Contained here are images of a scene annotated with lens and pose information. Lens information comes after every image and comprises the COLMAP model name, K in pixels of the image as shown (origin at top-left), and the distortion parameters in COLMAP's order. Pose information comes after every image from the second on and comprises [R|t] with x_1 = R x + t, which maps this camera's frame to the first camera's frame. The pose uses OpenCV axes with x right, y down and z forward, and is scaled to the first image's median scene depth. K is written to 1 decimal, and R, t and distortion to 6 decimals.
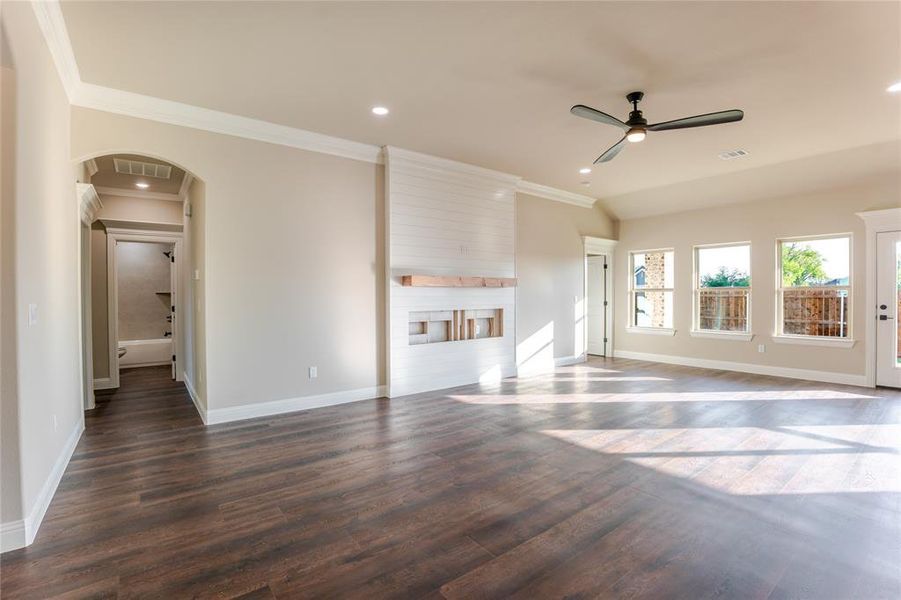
lens RADIAL K [[408.6, 0, 453.4], [0, 408.6, 297.1], [0, 0, 1]] dist [-0.037346, 0.000365]
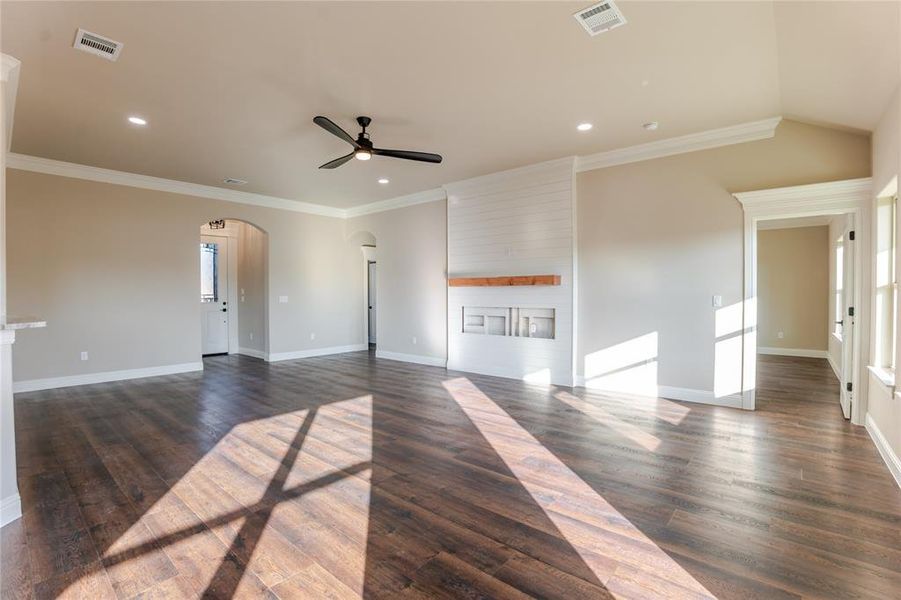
lens RADIAL K [[408.6, 0, 453.4], [0, 408.6, 297.1], [0, 0, 1]] dist [-0.037346, 0.000365]
pose [[0.223136, 0.014669, -0.974677, 1.007033], [-0.001243, 0.999890, 0.014764, -0.010599], [0.974786, -0.002082, 0.223130, 0.610716]]
